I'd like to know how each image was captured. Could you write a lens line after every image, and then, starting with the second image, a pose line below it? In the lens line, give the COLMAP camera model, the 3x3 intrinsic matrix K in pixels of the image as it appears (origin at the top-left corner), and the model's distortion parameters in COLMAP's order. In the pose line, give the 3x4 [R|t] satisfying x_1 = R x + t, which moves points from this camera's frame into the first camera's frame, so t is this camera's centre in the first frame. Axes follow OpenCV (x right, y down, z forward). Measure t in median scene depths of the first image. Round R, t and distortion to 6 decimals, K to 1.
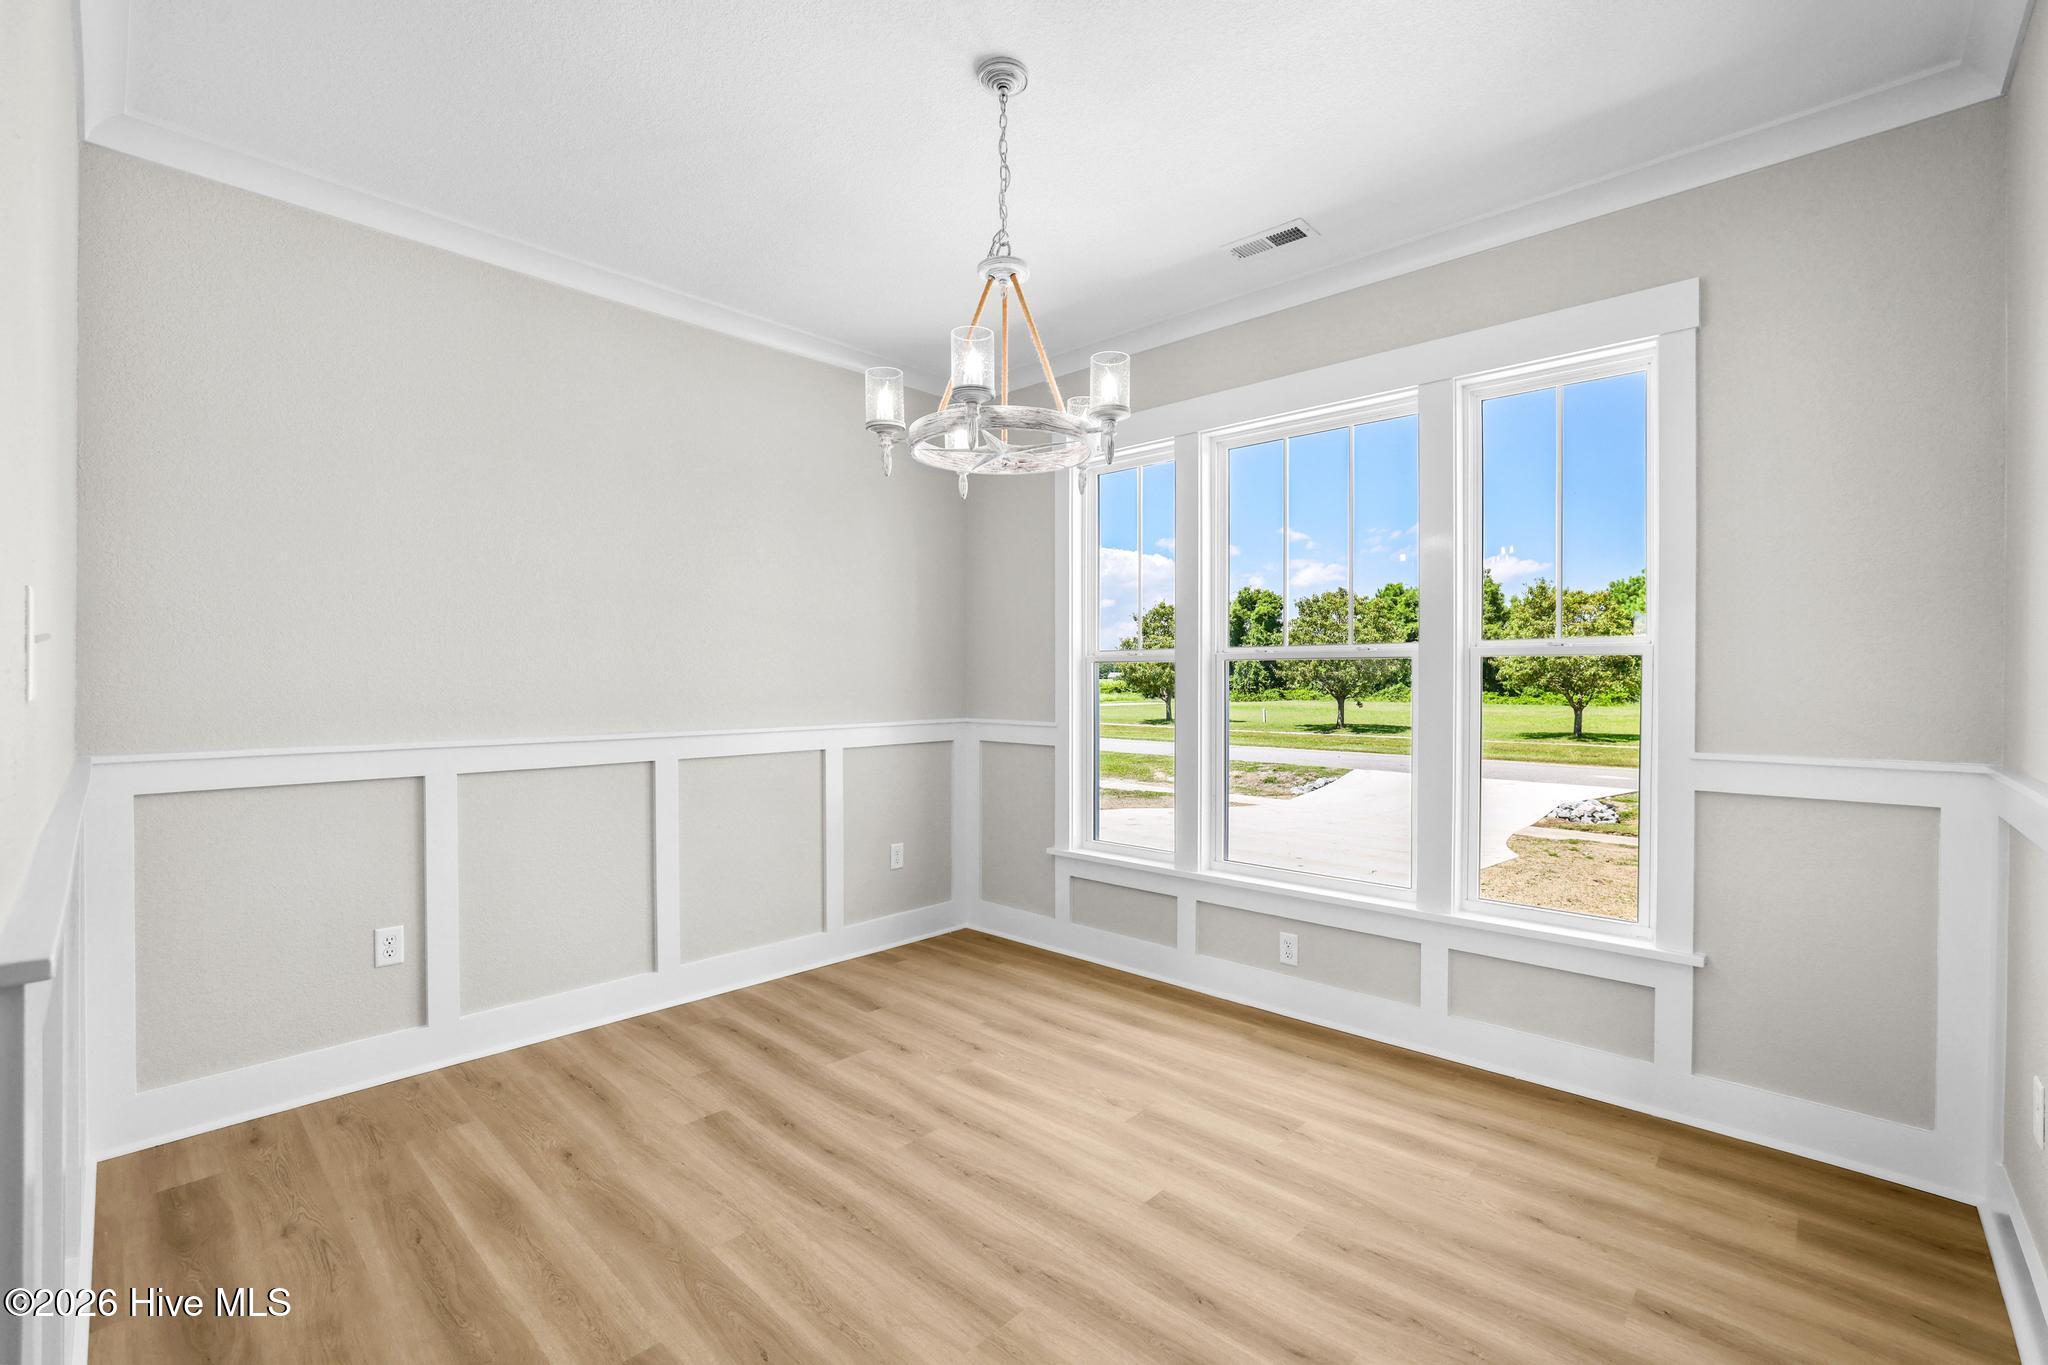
lens RADIAL K [[880.3, 0, 1032.7], [0, 880.3, 673.4], [0, 0, 1]] dist [-0.045814, 0.014903]
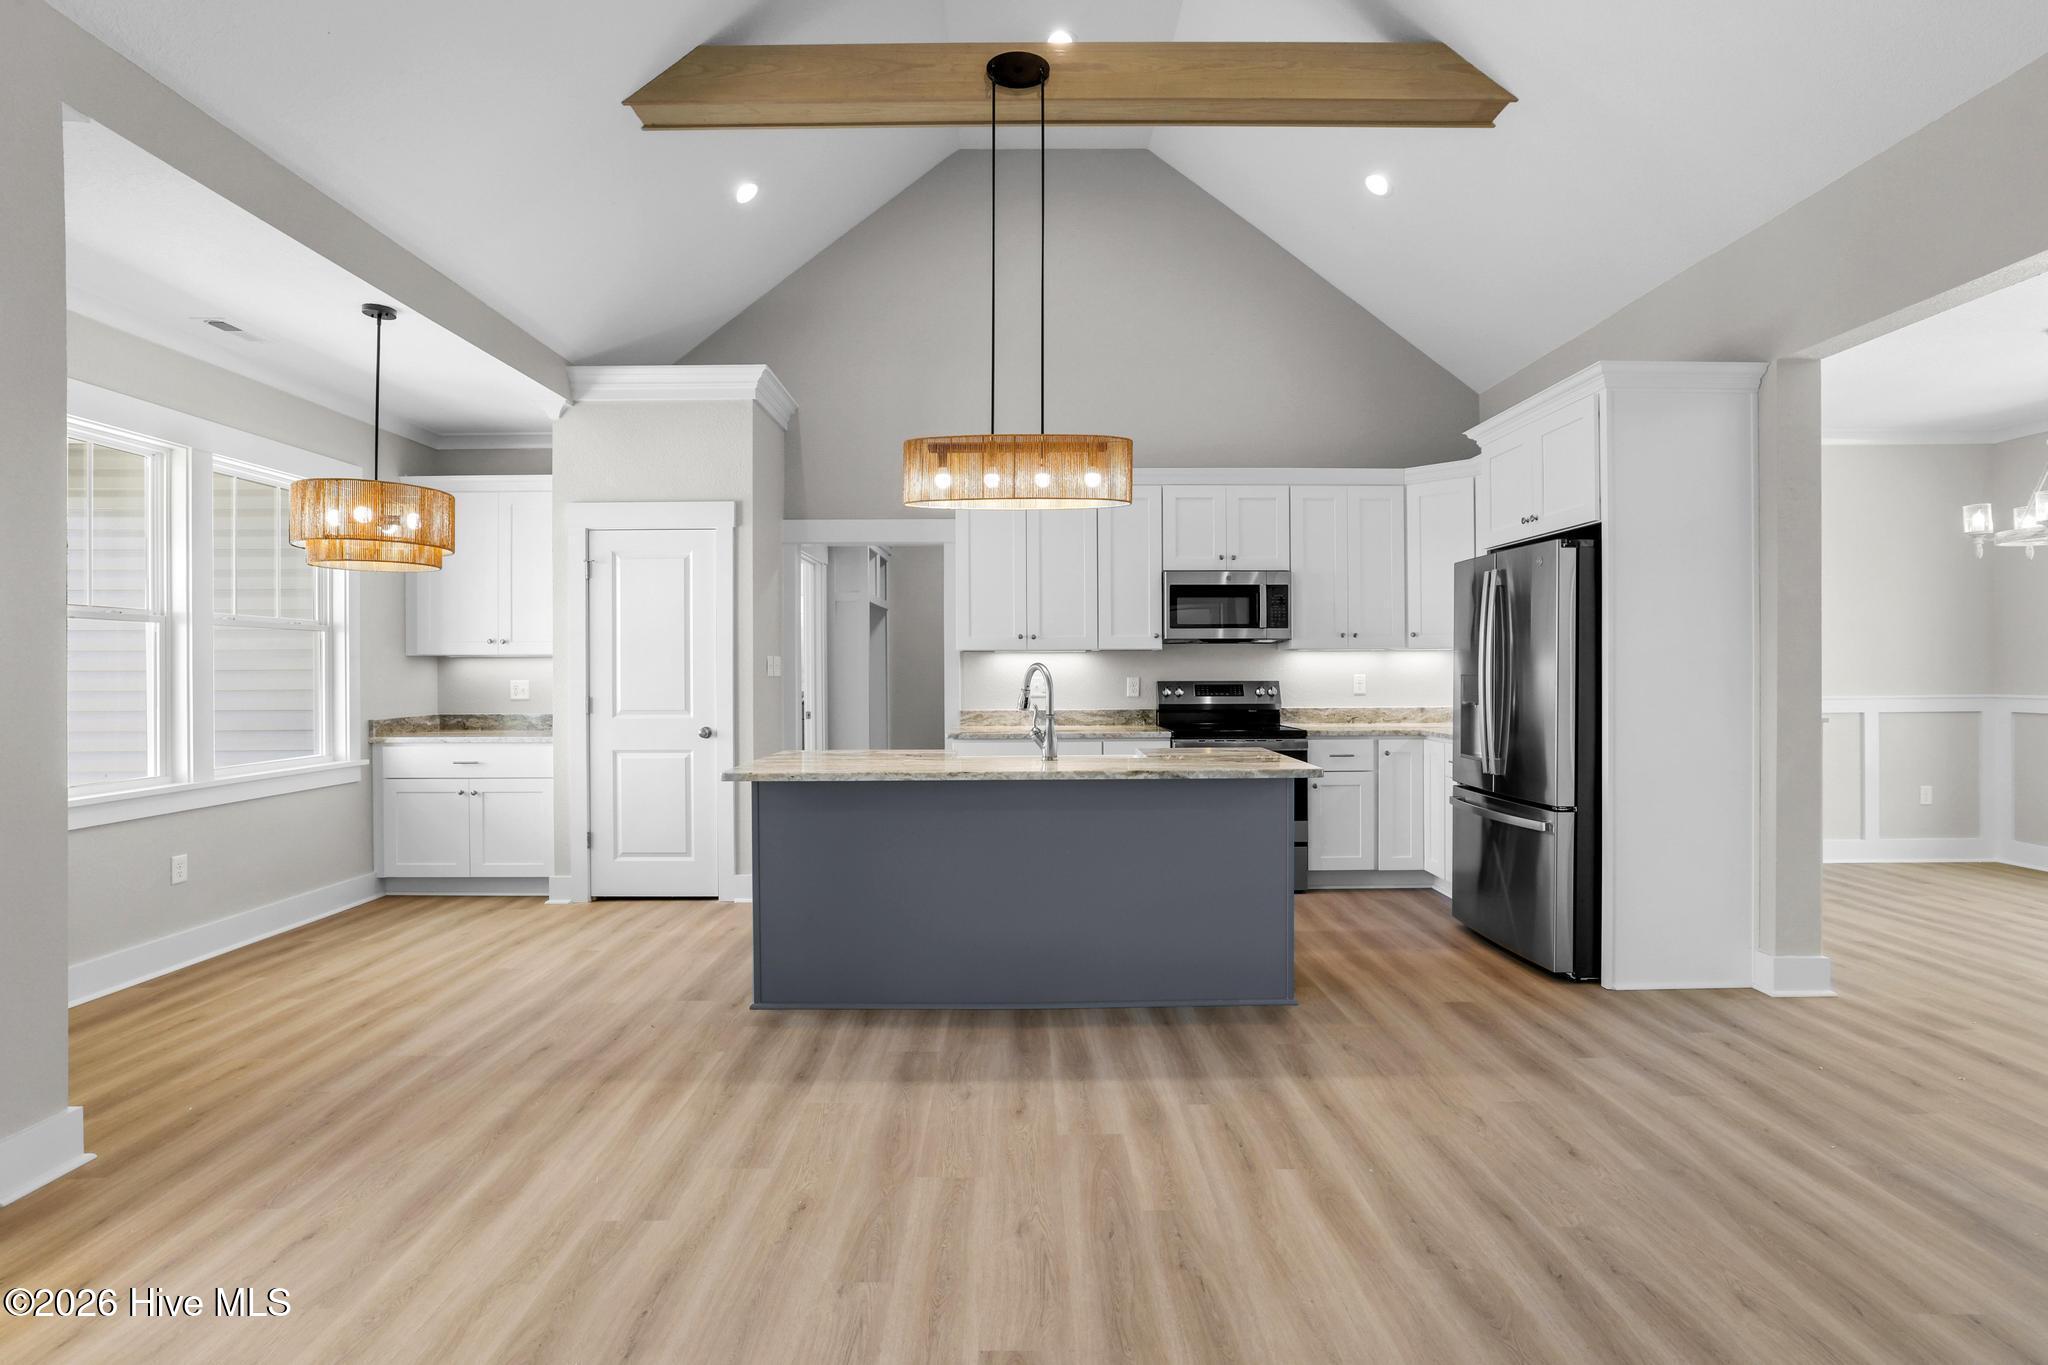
lens RADIAL K [[972.0, 0, 1028.4], [0, 972.0, 676.2], [0, 0, 1]] dist [-0.039777, 0.022617]
pose [[0.688948, 0.000765, -0.724810, -0.079835], [0.013214, 0.999820, 0.013616, -0.022515], [0.724690, -0.018958, 0.688814, -1.901633]]
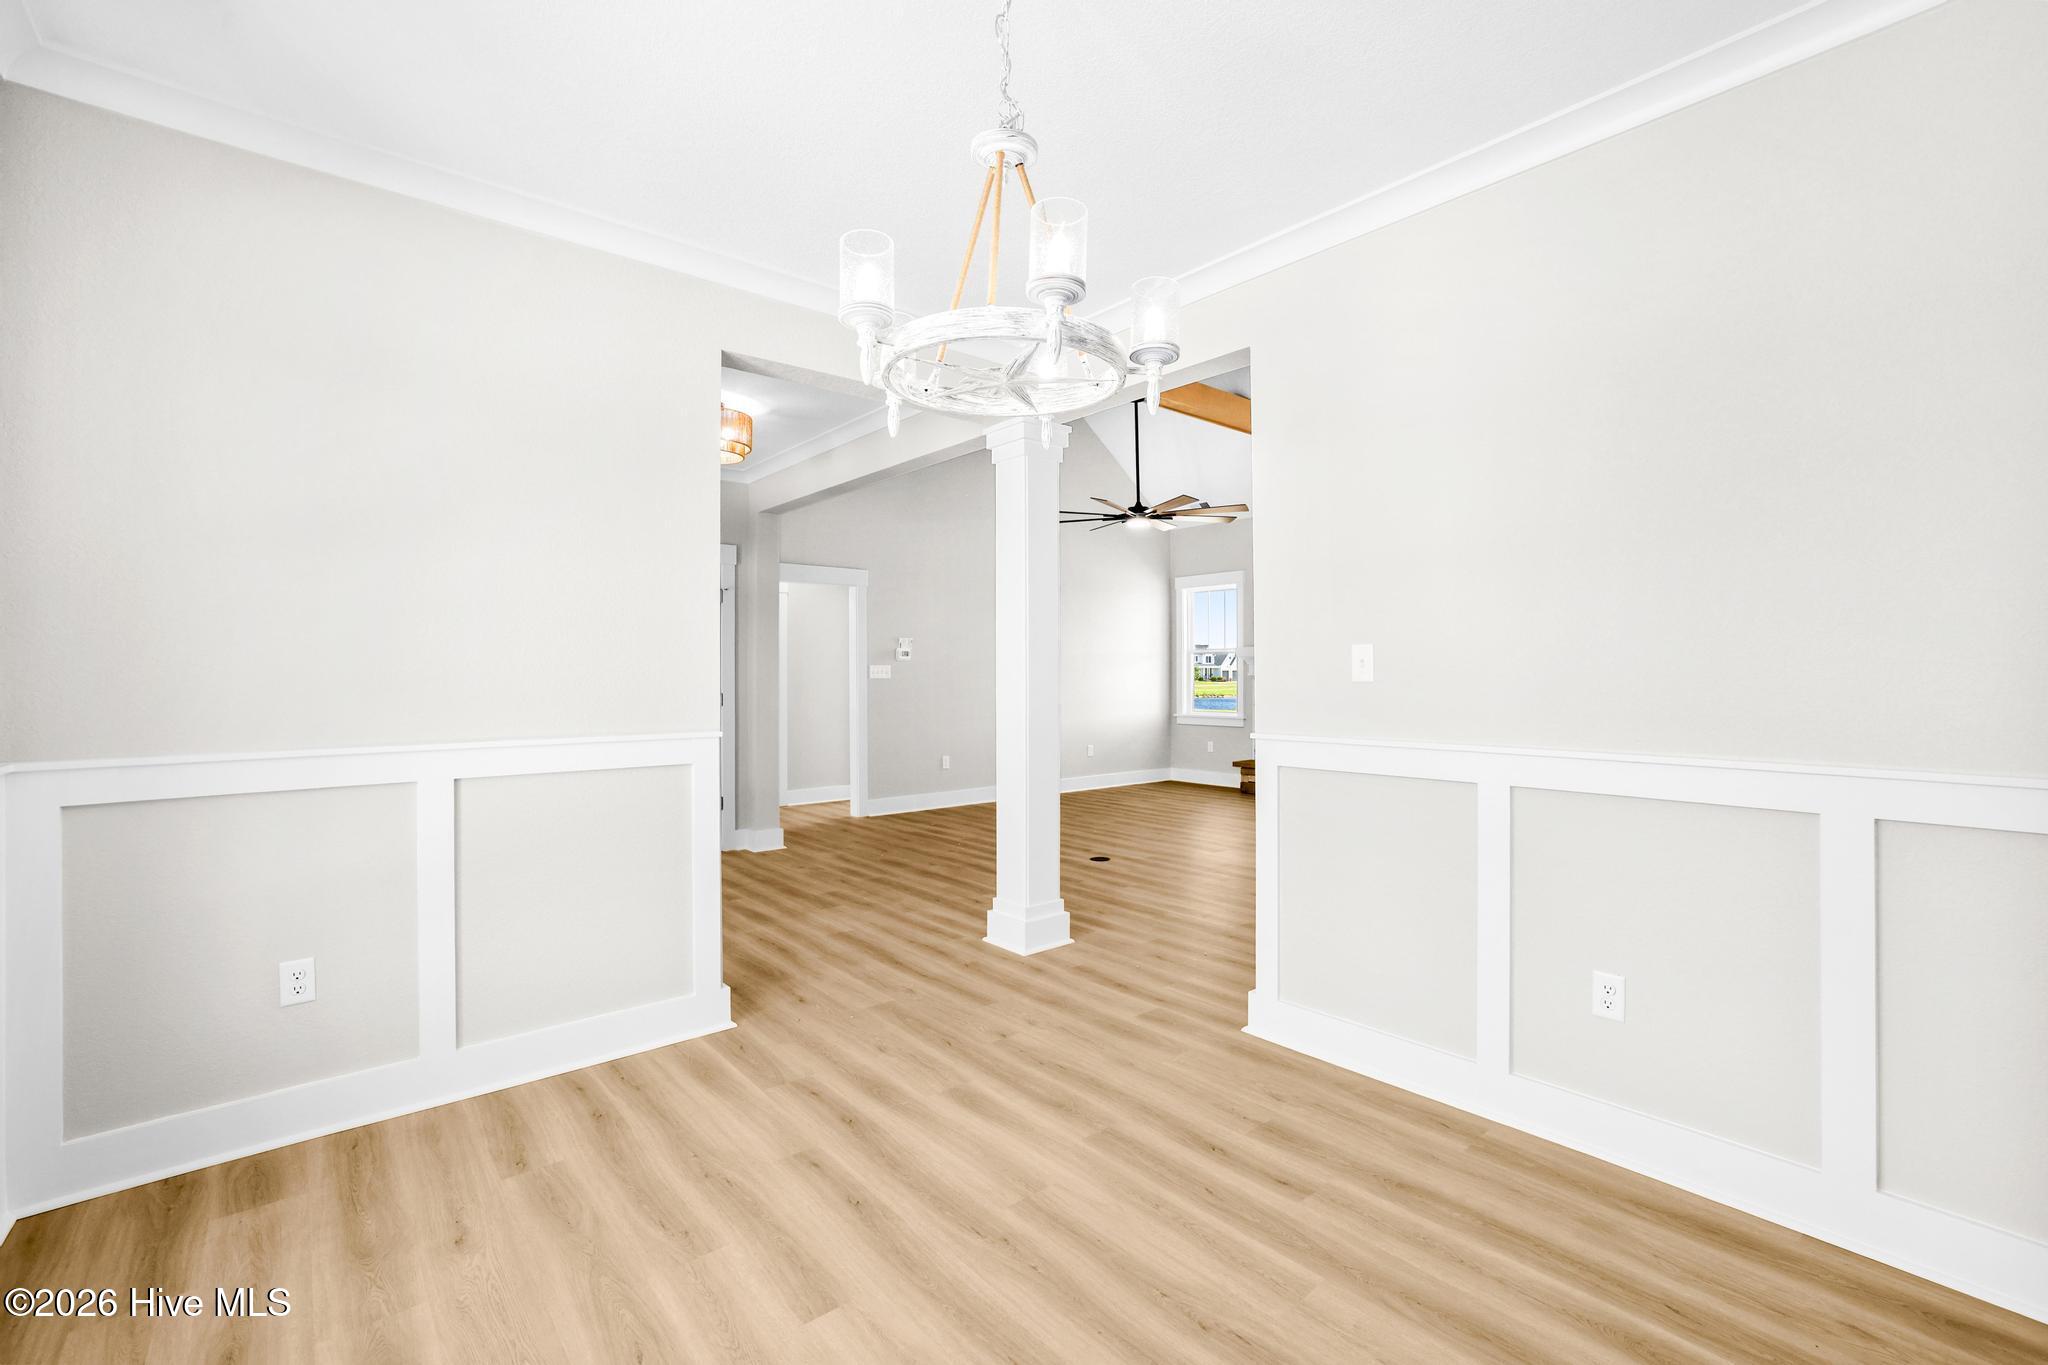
lens RADIAL K [[880.3, 0, 1032.7], [0, 880.3, 673.4], [0, 0, 1]] dist [-0.045814, 0.014903]
pose [[-0.994250, 0.001206, 0.107077, -0.141928], [0.000174, 0.999954, -0.009641, 0.012815], [-0.107084, -0.009567, -0.994204, 1.778790]]
